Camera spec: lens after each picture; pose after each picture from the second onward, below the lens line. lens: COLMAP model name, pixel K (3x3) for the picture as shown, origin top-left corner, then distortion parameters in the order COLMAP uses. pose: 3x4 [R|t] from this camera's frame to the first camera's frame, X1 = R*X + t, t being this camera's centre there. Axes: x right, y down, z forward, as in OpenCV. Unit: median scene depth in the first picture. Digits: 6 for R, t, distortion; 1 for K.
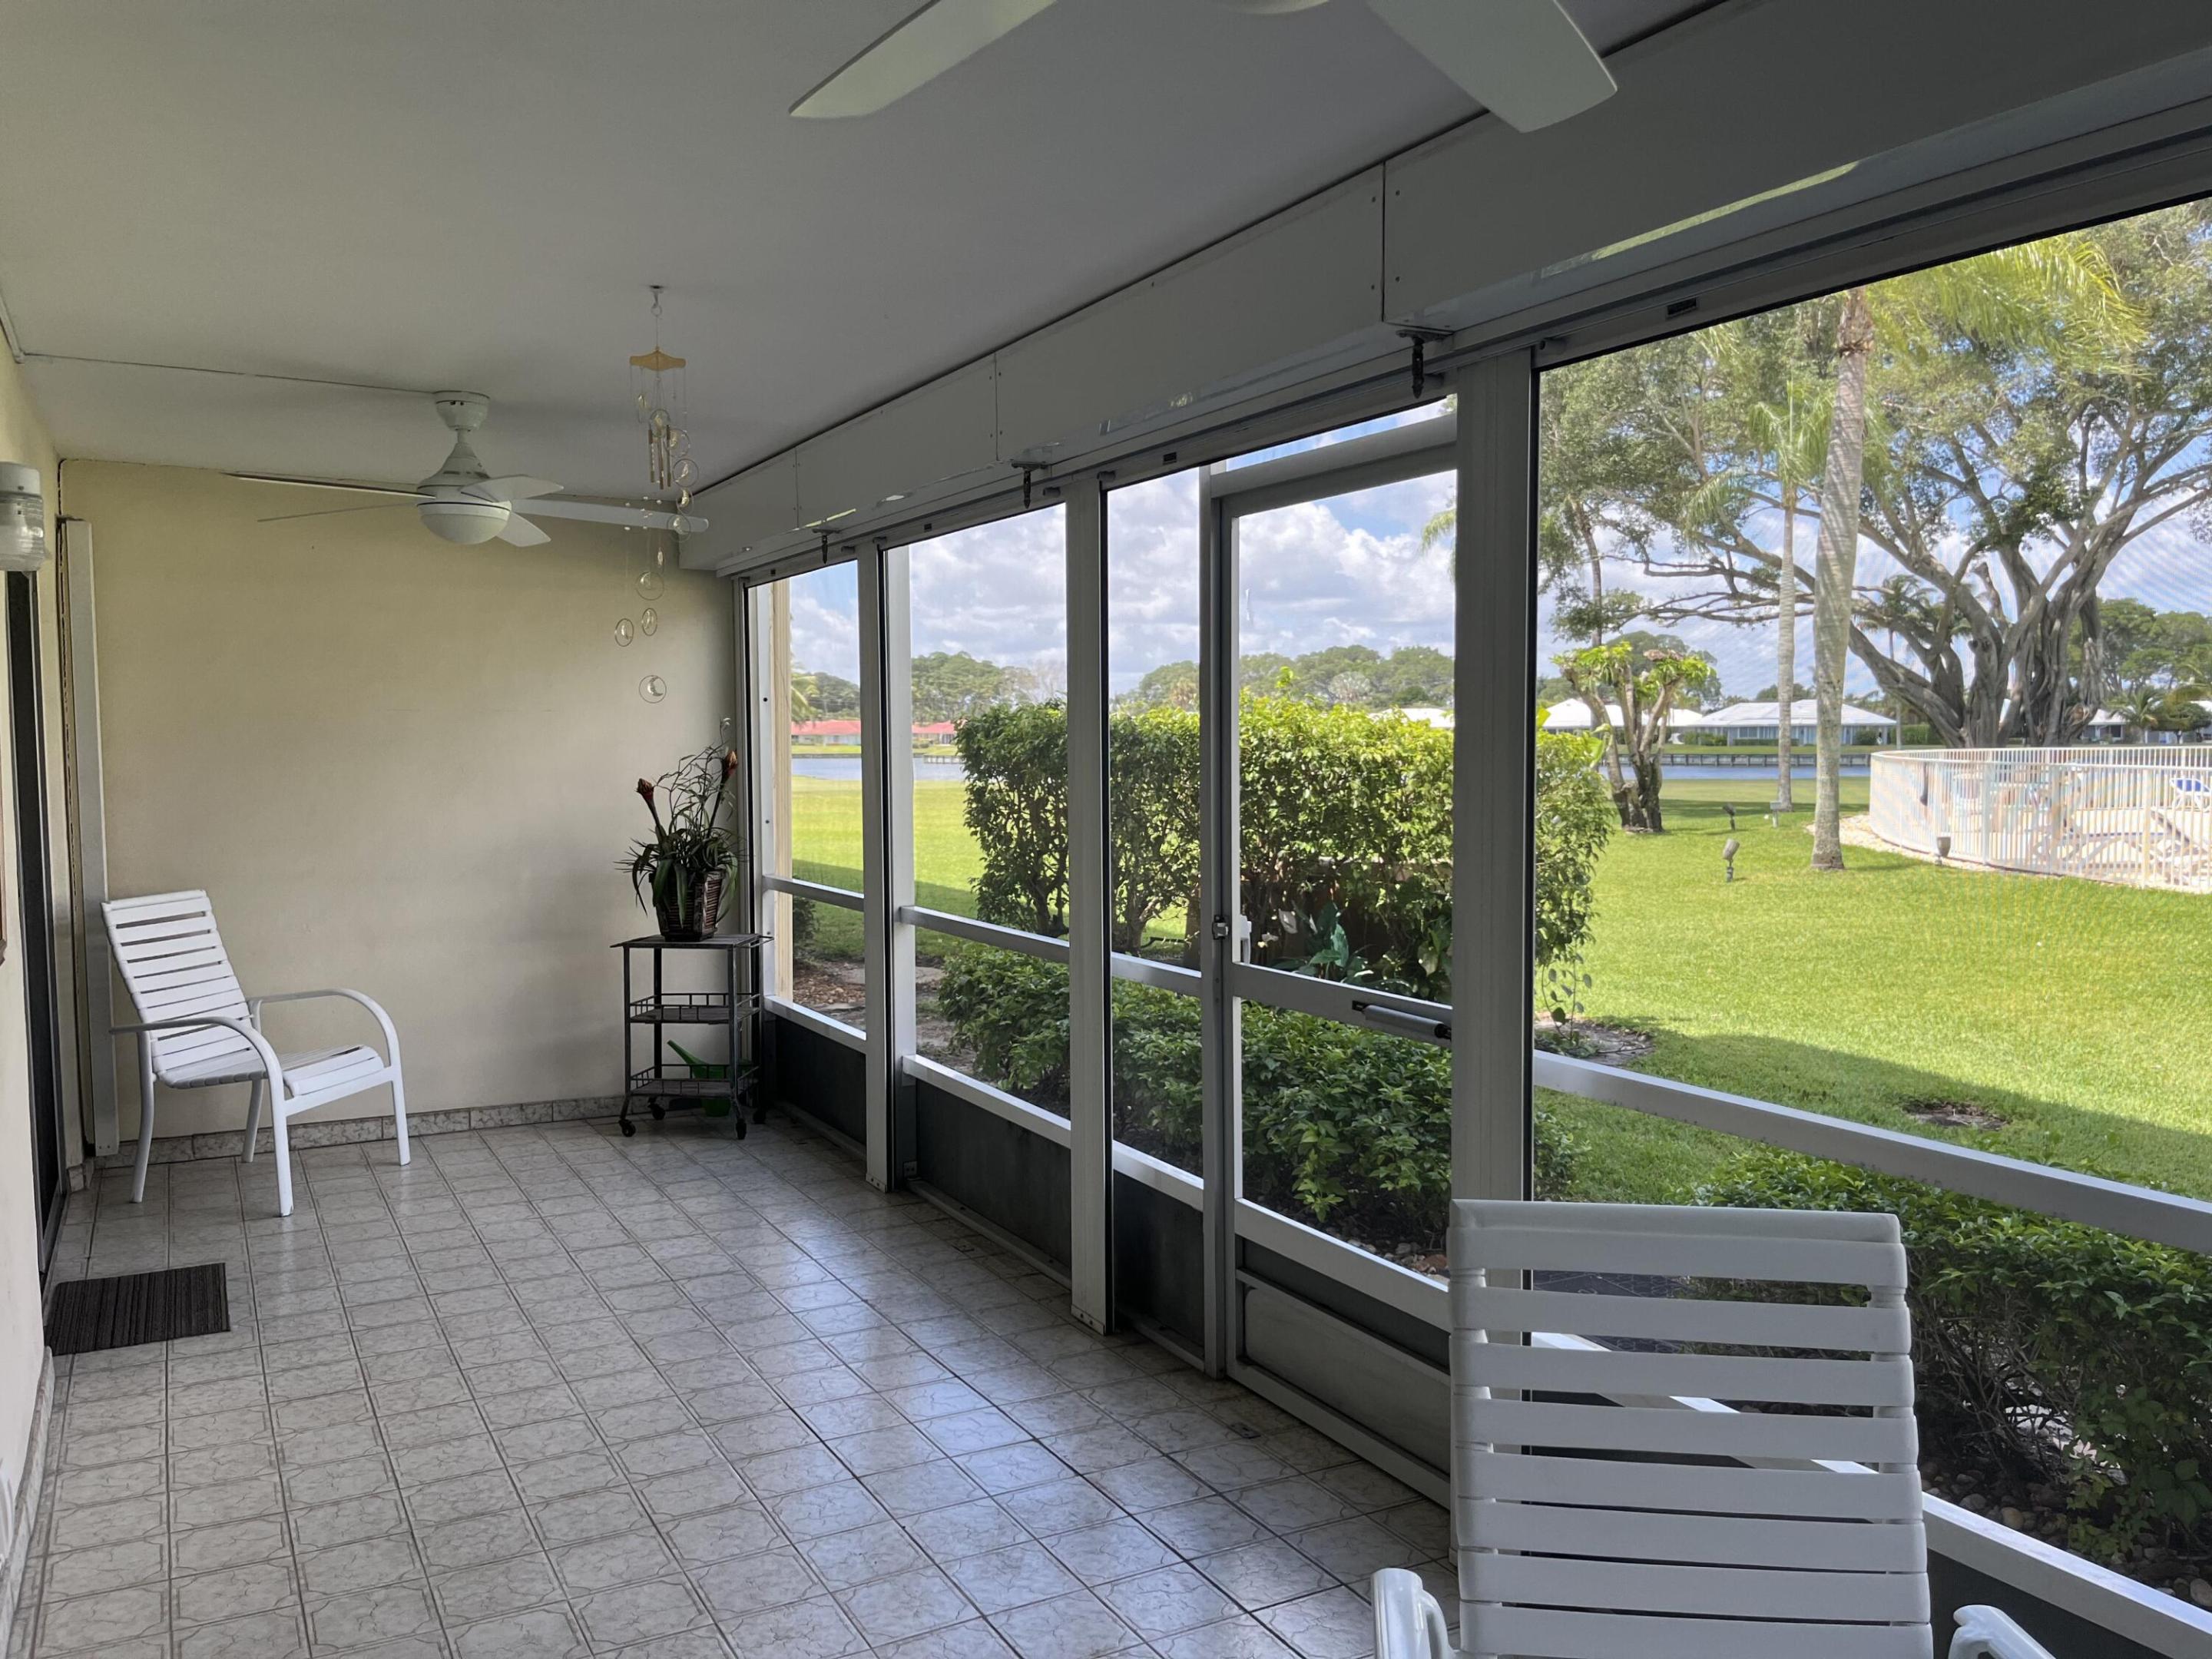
lens RADIAL K [[1728.5, 0, 1083.4], [0, 1728.5, 840.9], [0, 0, 1]] dist [0.082359, -0.122104]
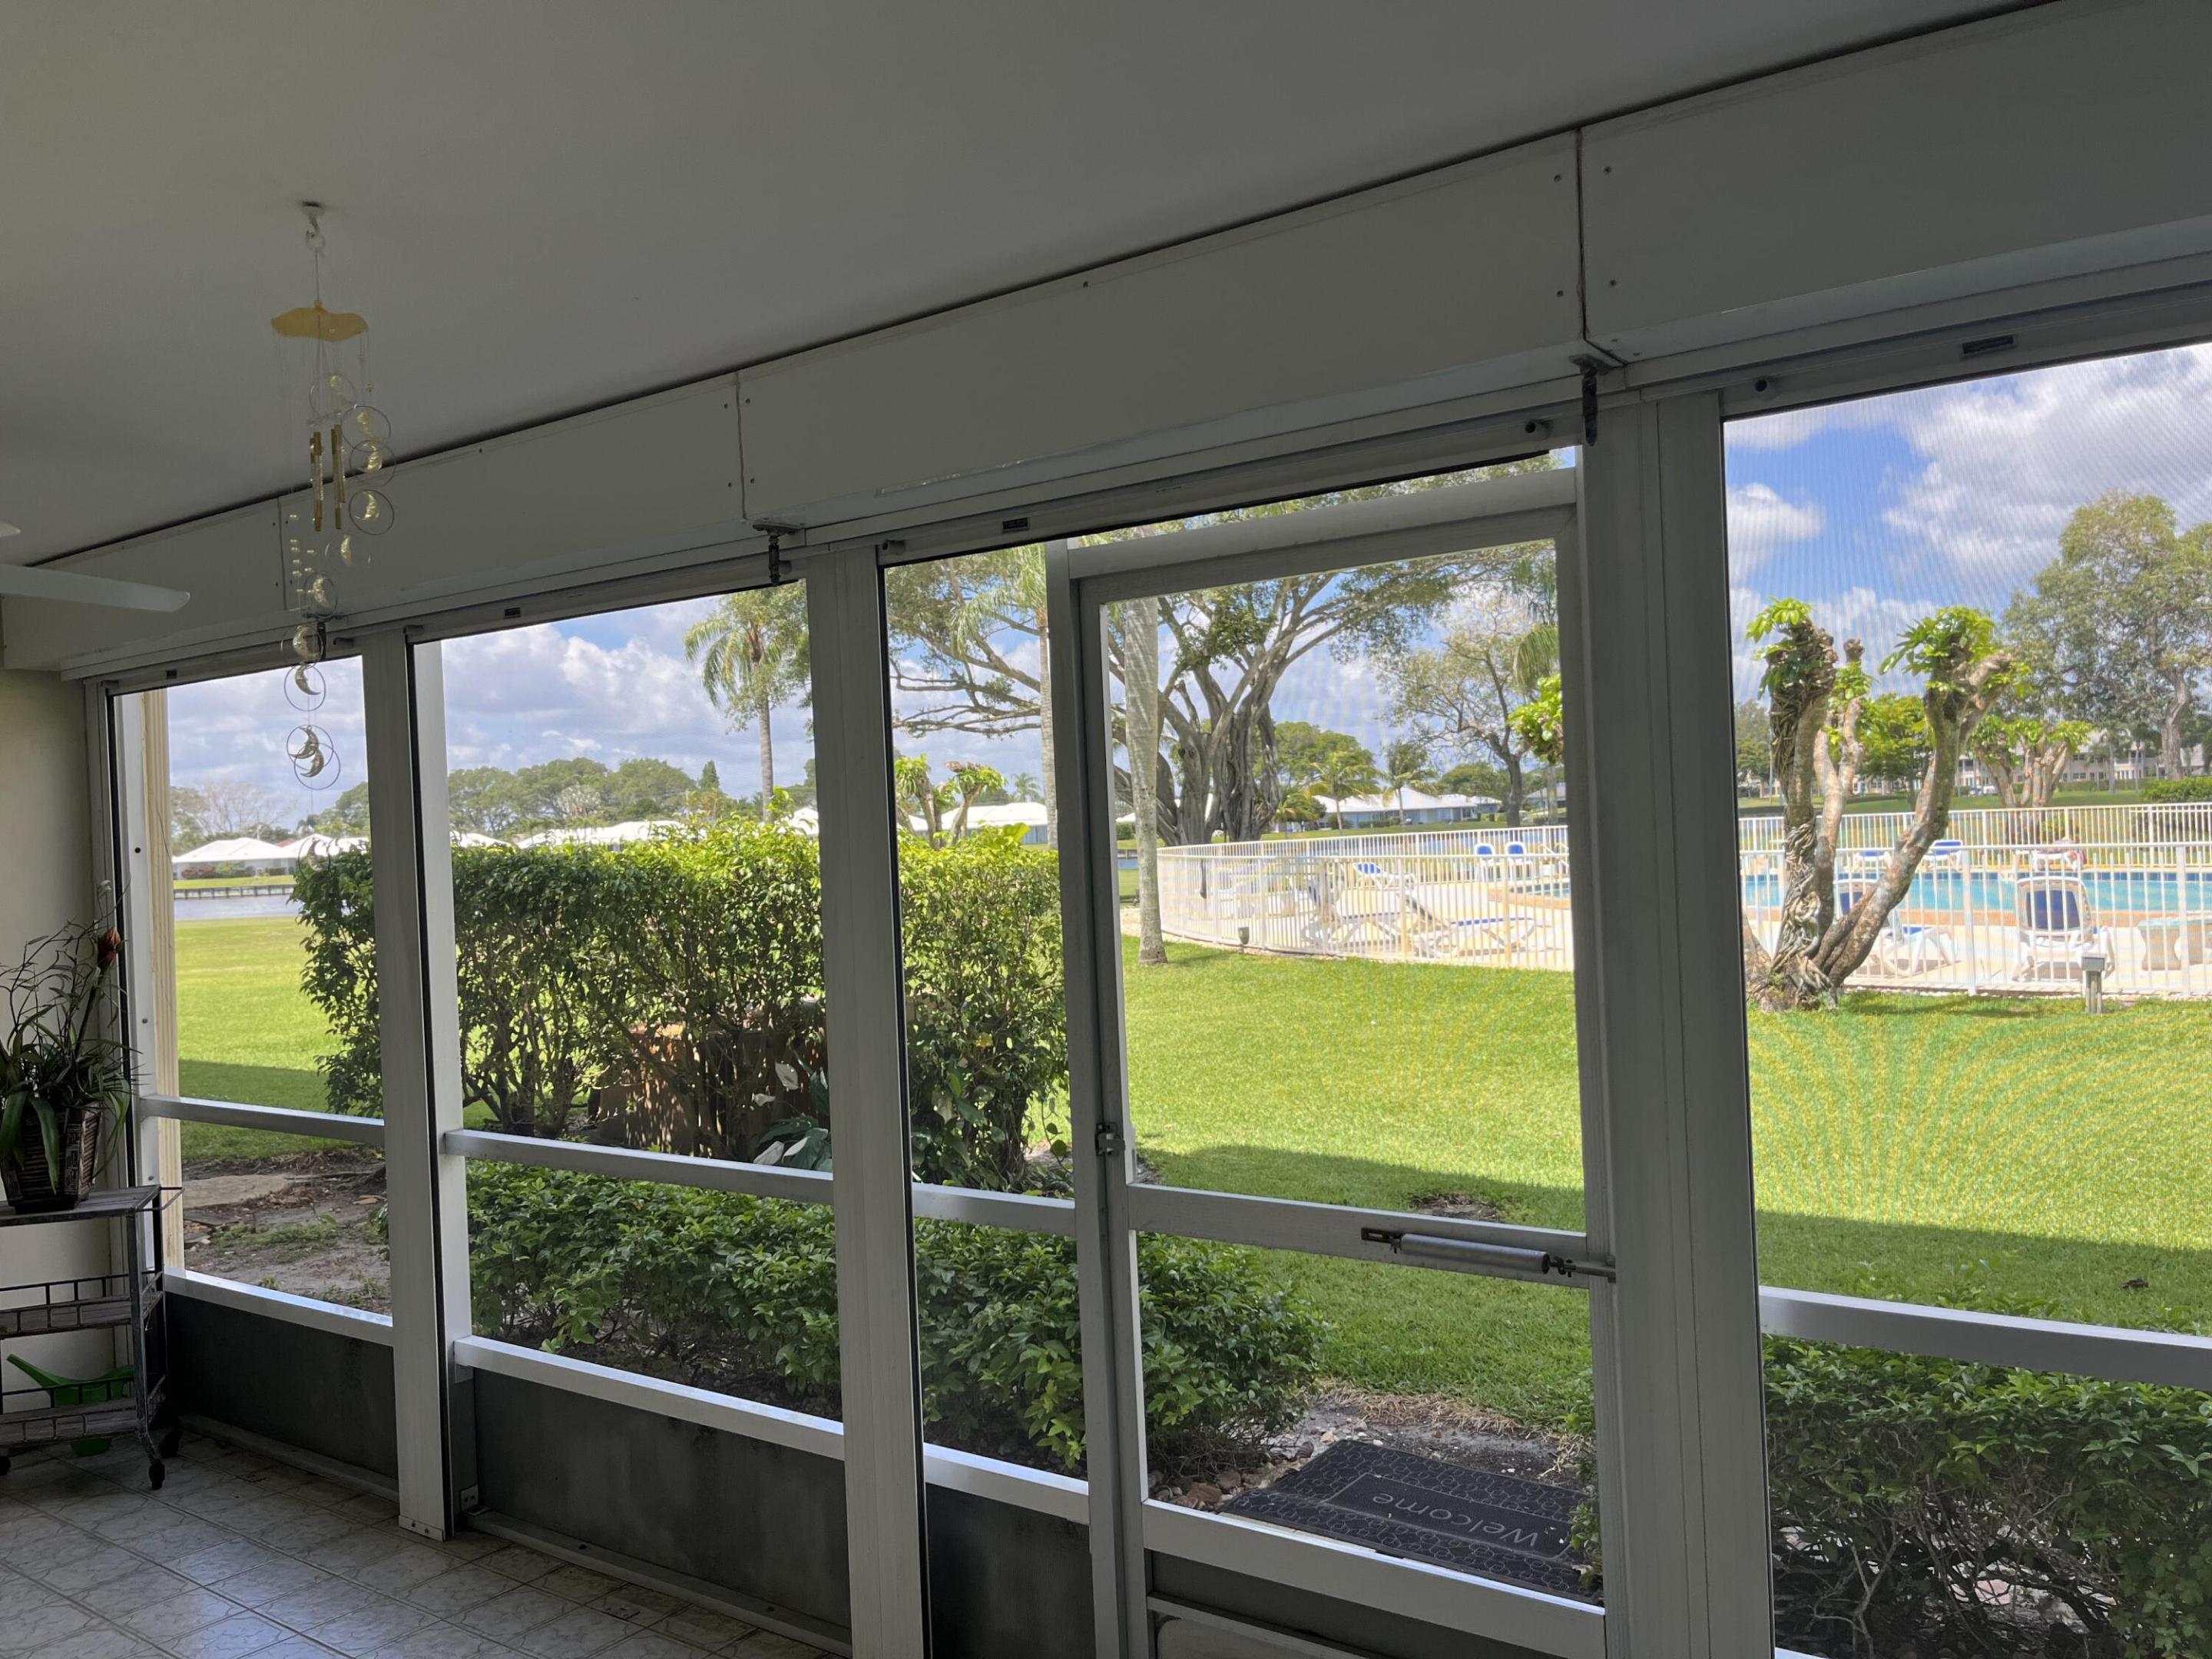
lens RADIAL K [[1693.2, 0, 1076.1], [0, 1693.2, 836.1], [0, 0, 1]] dist [0.090359, -0.147523]
pose [[0.893531, -0.035192, 0.447621, -0.129915], [0.064197, 0.996695, -0.049787, -0.022959], [-0.444389, 0.073222, 0.892836, 0.165568]]
